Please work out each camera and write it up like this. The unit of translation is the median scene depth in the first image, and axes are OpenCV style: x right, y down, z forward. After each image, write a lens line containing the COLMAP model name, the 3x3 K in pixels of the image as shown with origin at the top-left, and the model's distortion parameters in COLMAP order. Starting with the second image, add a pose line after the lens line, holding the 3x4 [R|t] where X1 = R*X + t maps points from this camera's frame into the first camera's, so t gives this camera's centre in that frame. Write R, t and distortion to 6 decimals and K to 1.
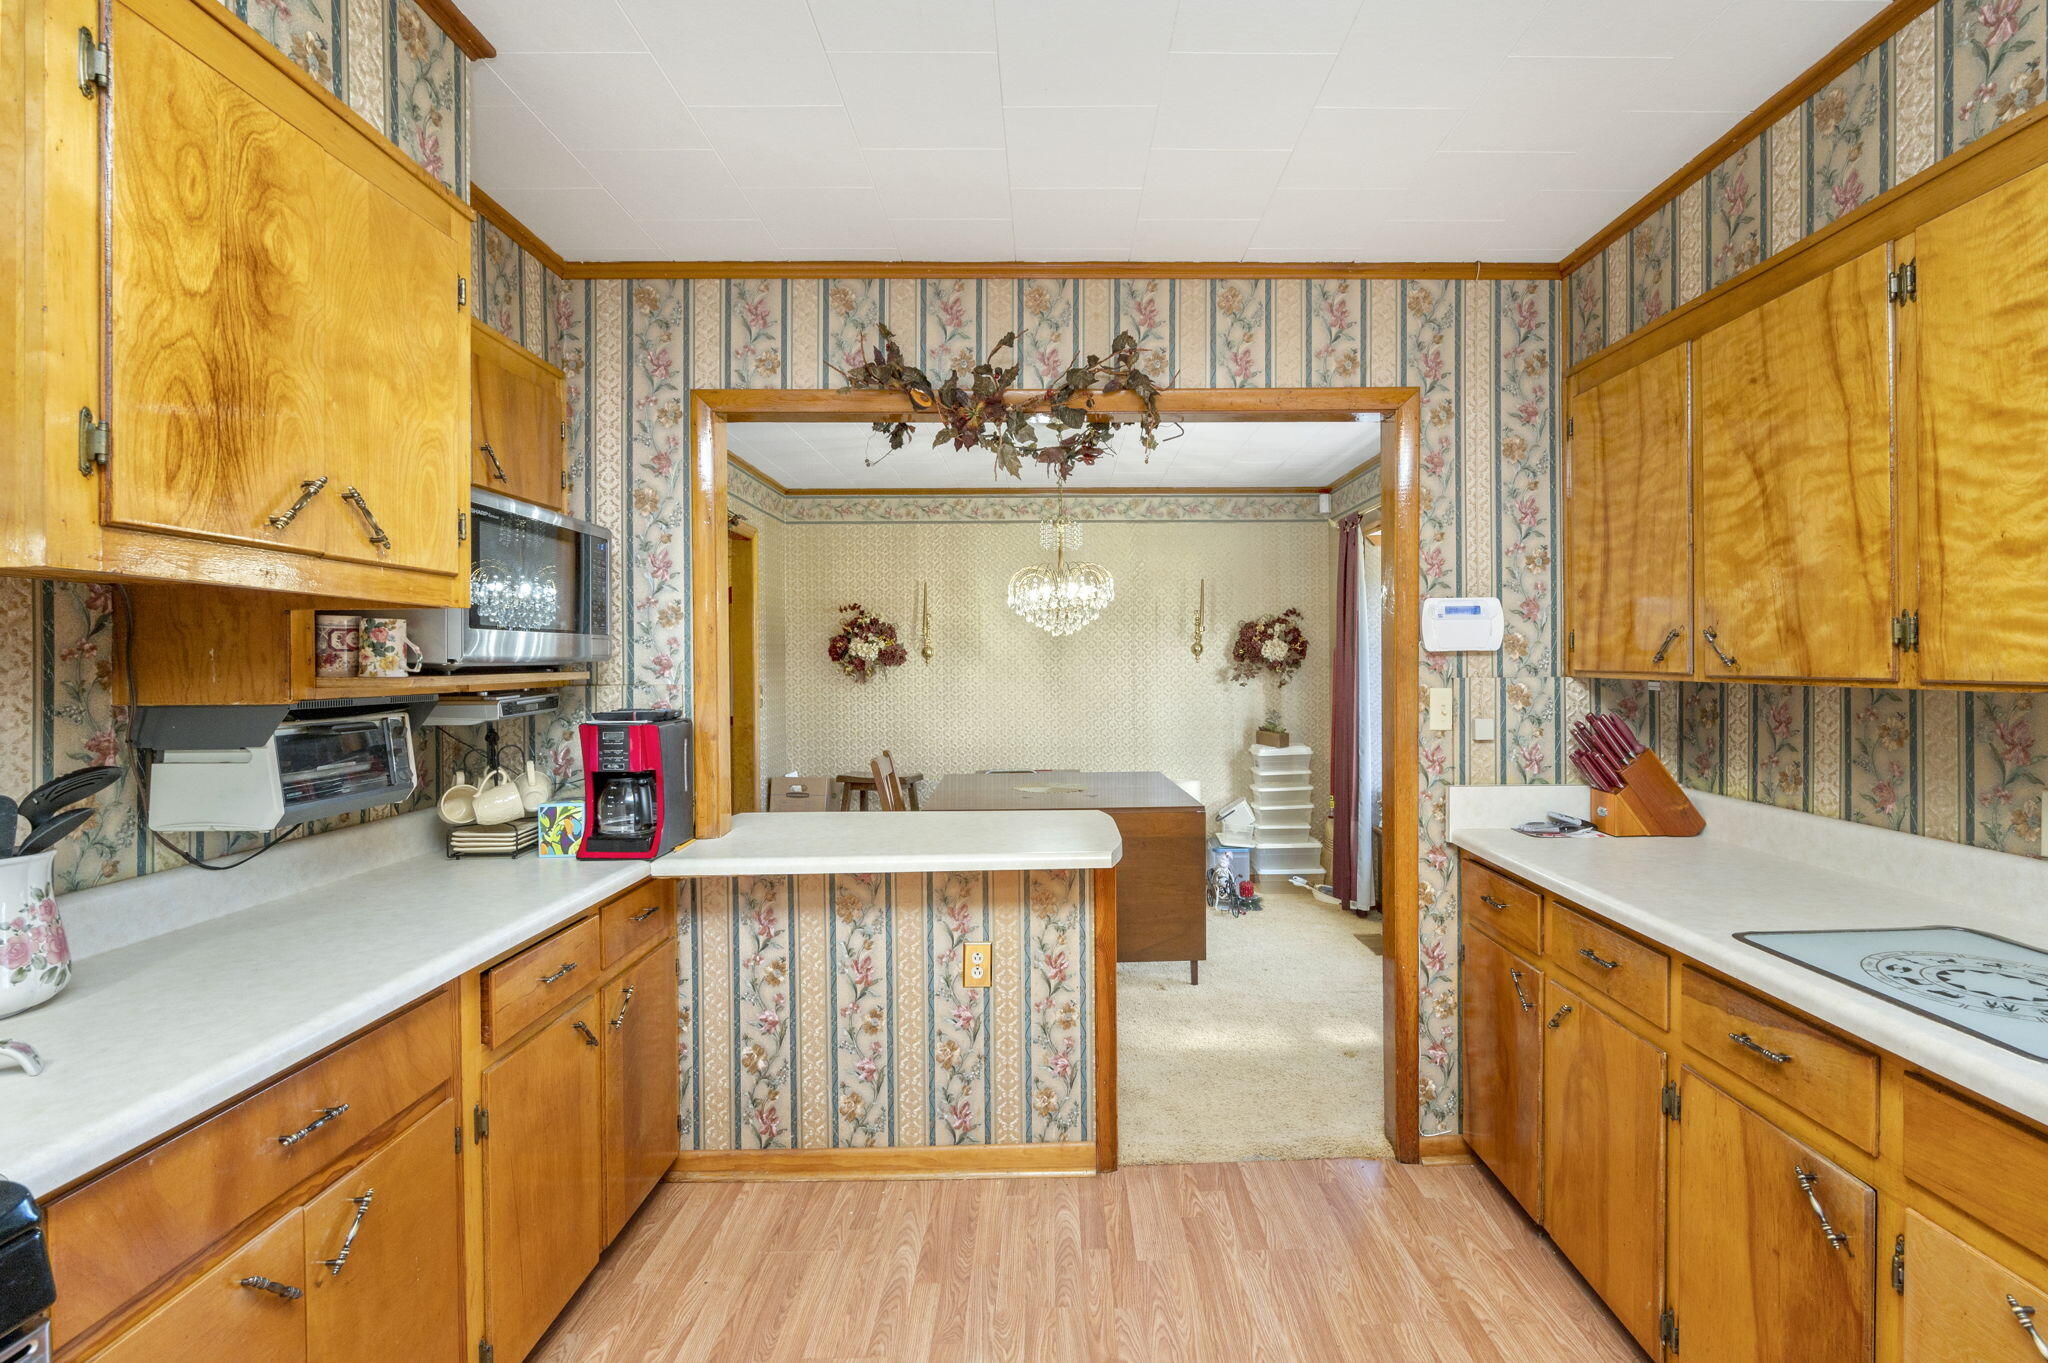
lens RADIAL K [[920.9, 0, 1028.0], [0, 920.9, 667.3], [0, 0, 1]] dist [-0.002359, 0.000285]
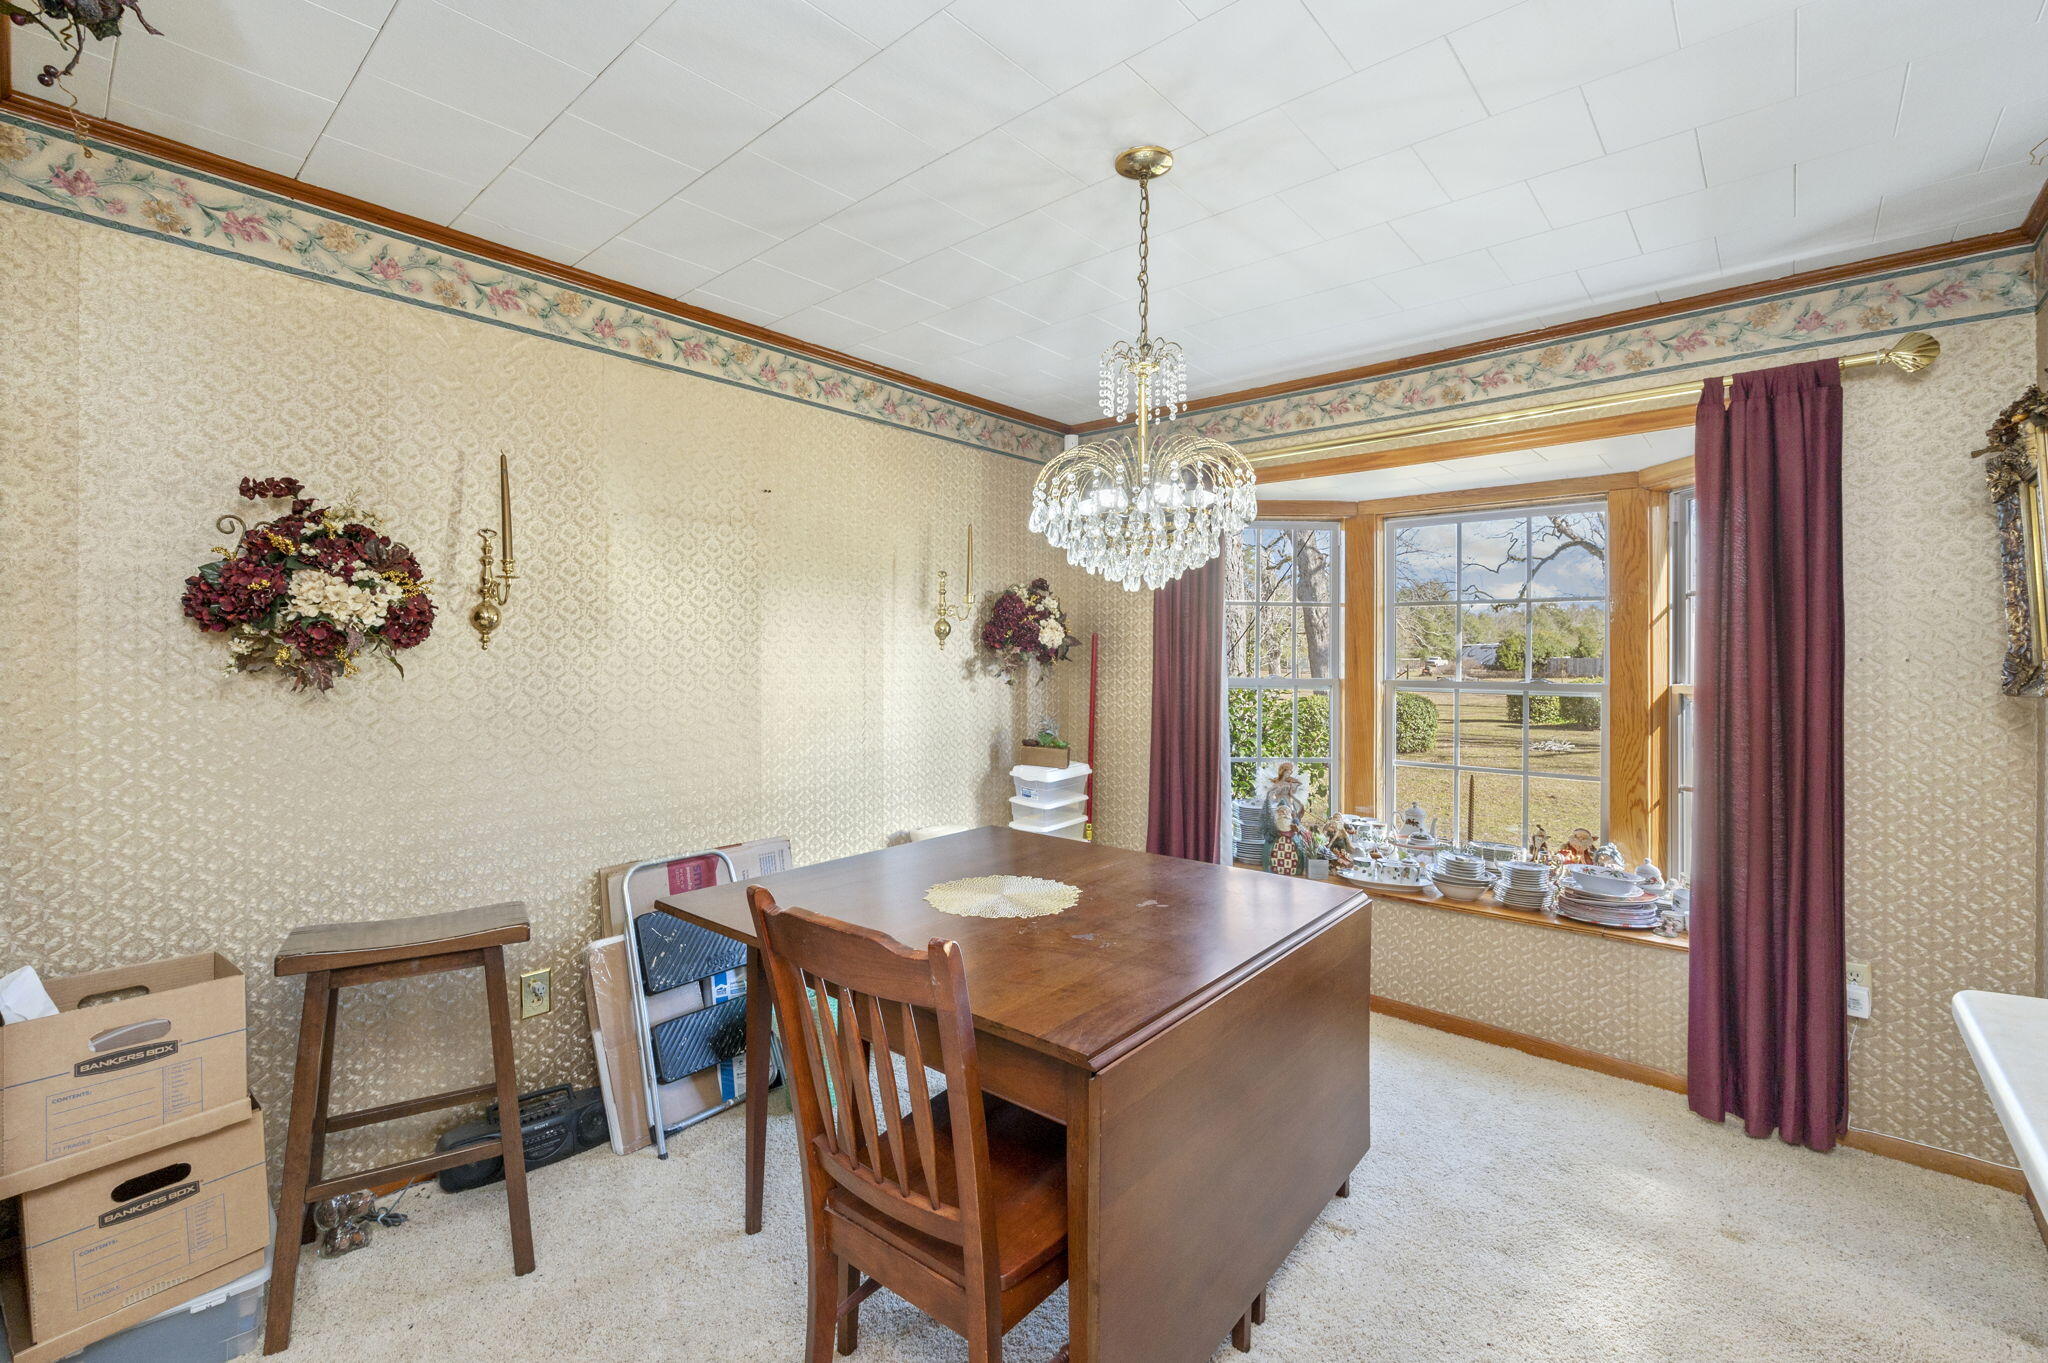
lens RADIAL K [[871.2, 0, 1025.2], [0, 871.2, 650.6], [0, 0, 1]] dist [-0.018116, 0.000228]
pose [[0.648997, 0.015434, 0.760635, -0.541269], [-0.006059, 0.999867, -0.015118, 0.009562], [-0.760767, 0.005203, 0.649004, 1.153189]]
